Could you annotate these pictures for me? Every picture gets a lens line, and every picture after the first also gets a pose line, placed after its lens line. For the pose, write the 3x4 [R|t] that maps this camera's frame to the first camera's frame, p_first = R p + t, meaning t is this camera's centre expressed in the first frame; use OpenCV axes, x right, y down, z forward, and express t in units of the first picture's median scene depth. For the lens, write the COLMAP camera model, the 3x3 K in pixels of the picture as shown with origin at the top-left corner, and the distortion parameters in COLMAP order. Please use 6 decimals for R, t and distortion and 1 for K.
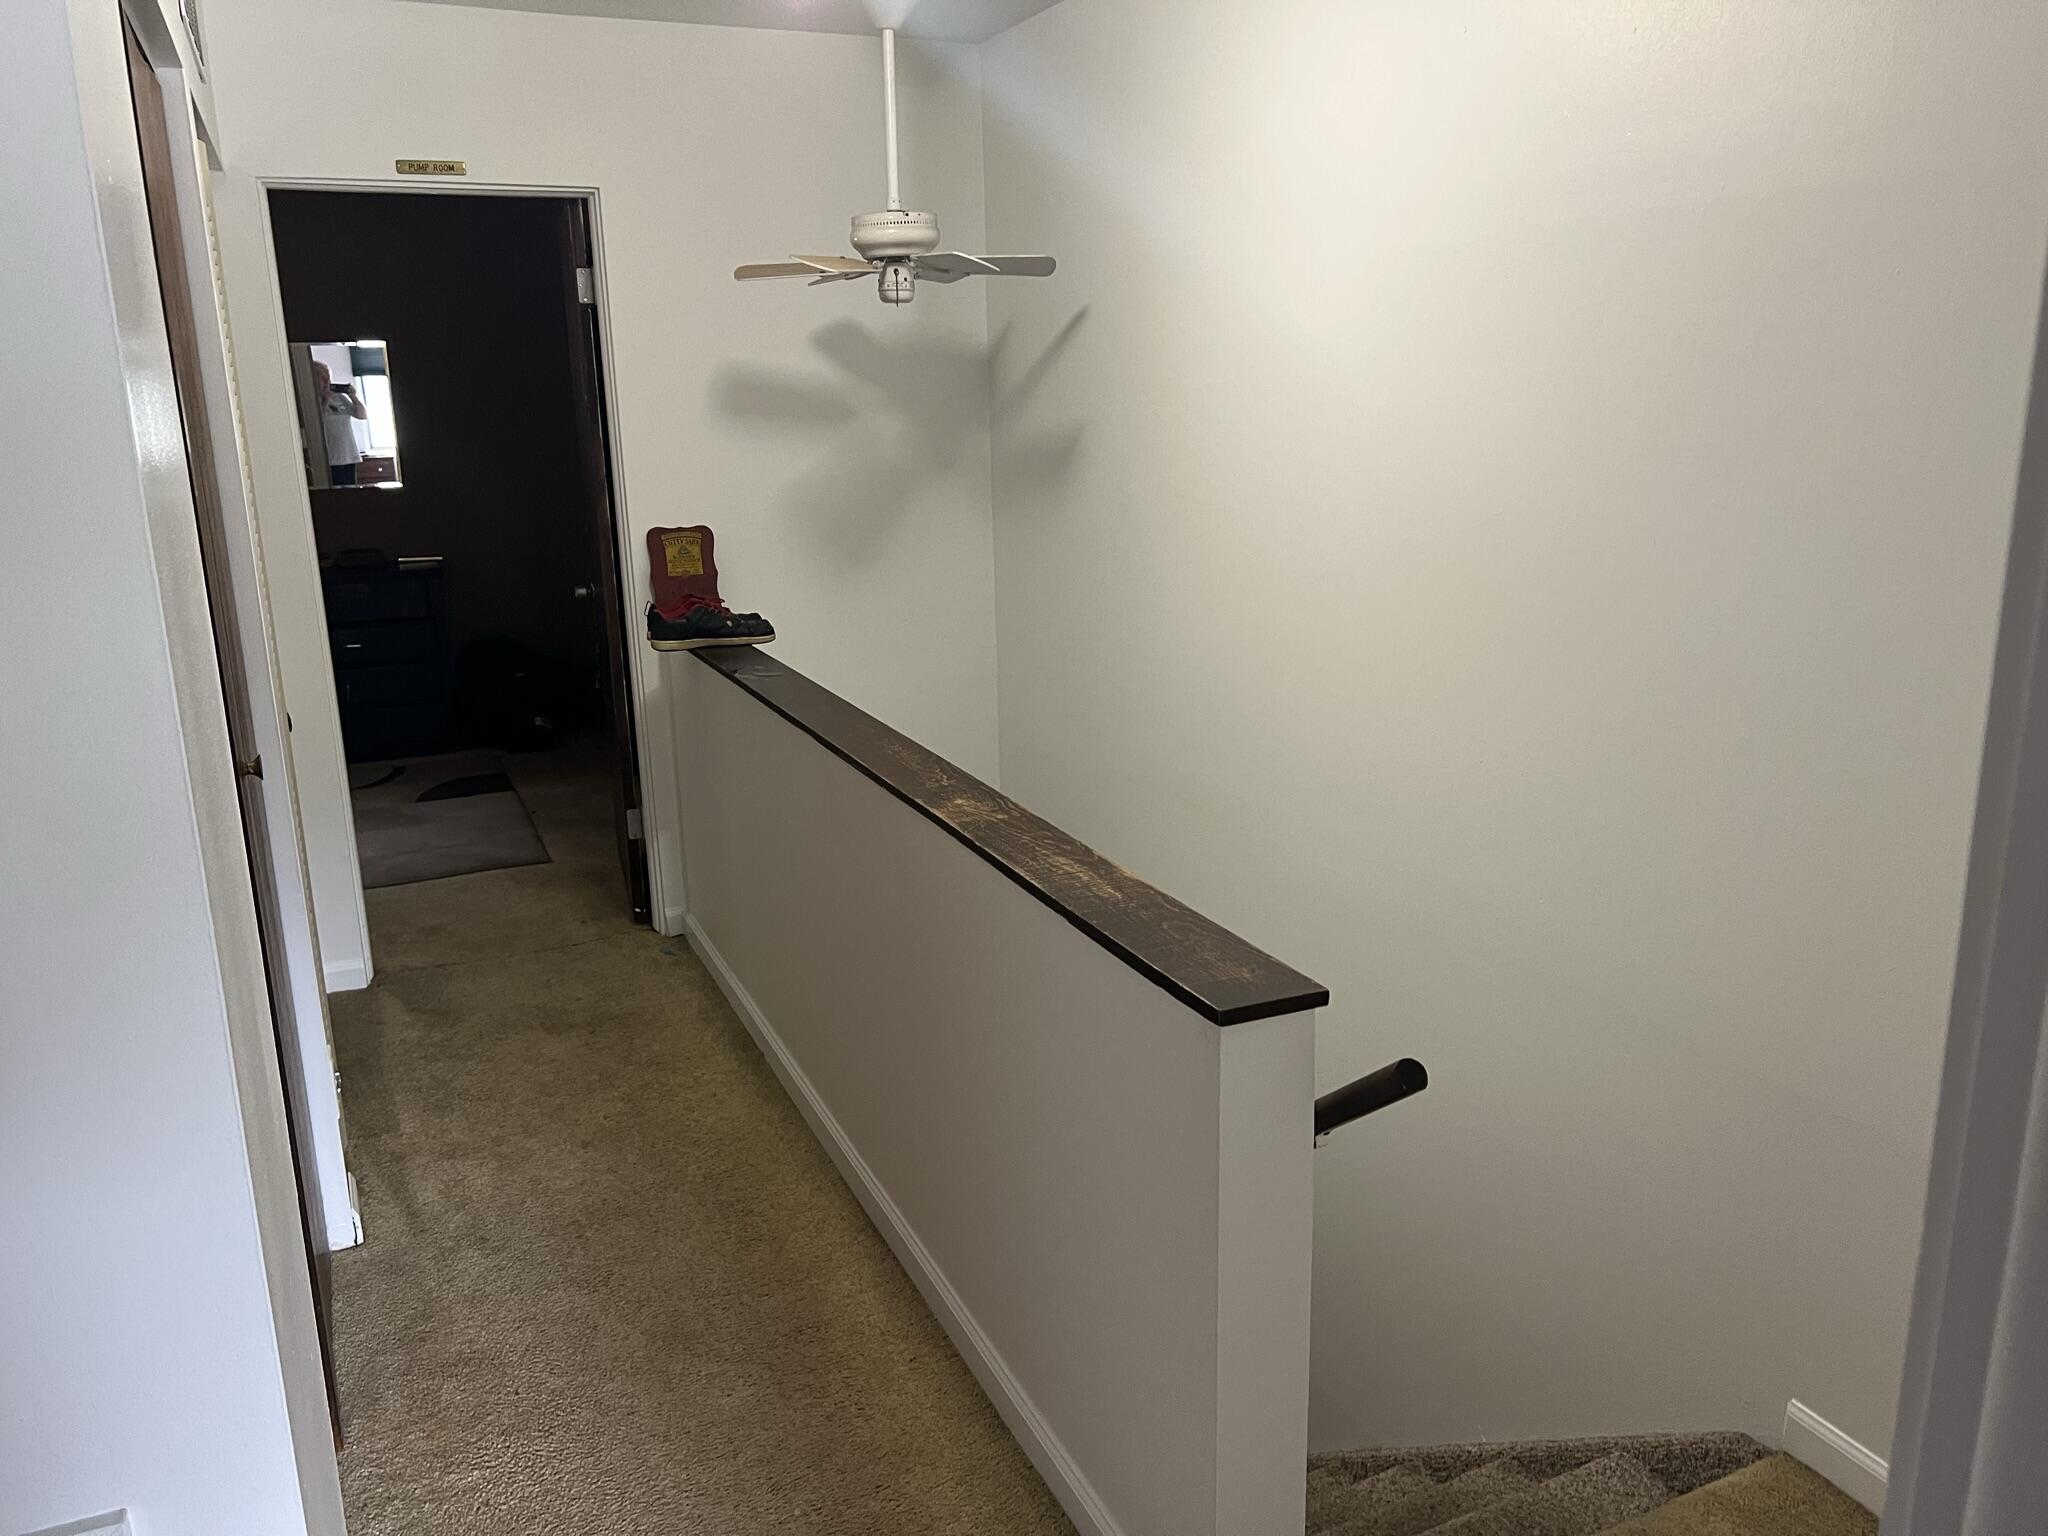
lens RADIAL K [[1543.2, 0, 1062.9], [0, 1543.2, 736.9], [0, 0, 1]] dist [0.035669, -0.027193]
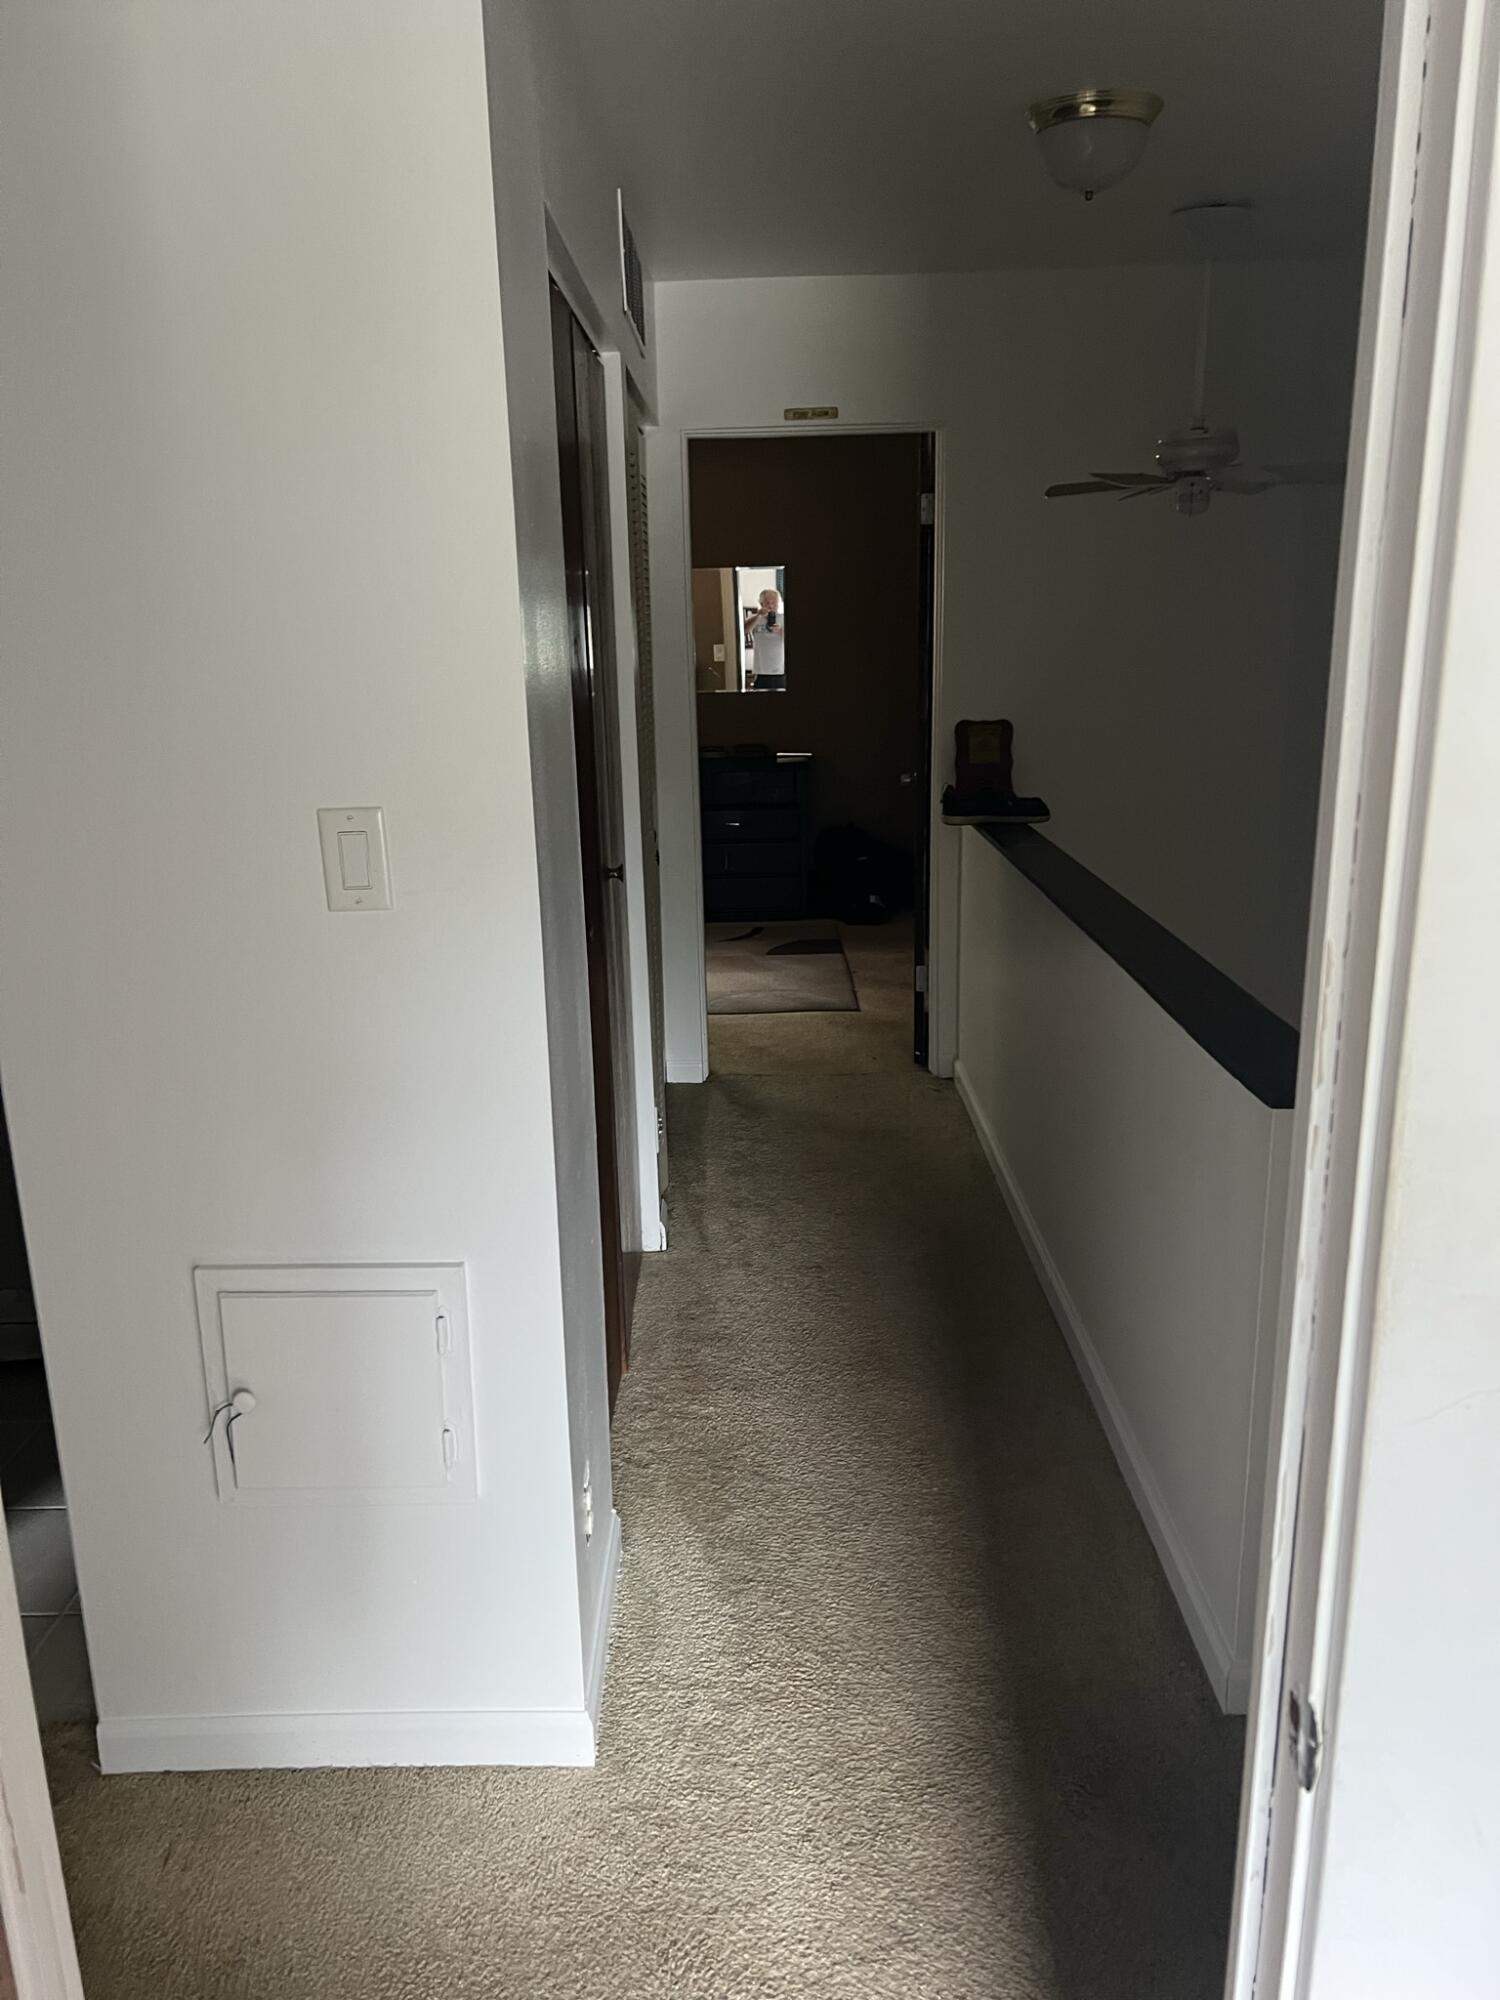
lens RADIAL K [[1507.0, 0, 749.6], [0, 1507.0, 1002.4], [0, 0, 1]] dist [0.035669, -0.027193]
pose [[0.903848, 0.107067, -0.414240, 0.083985], [-0.095565, 0.994243, 0.048462, 0.035199], [0.417044, -0.004216, 0.908877, -0.088138]]
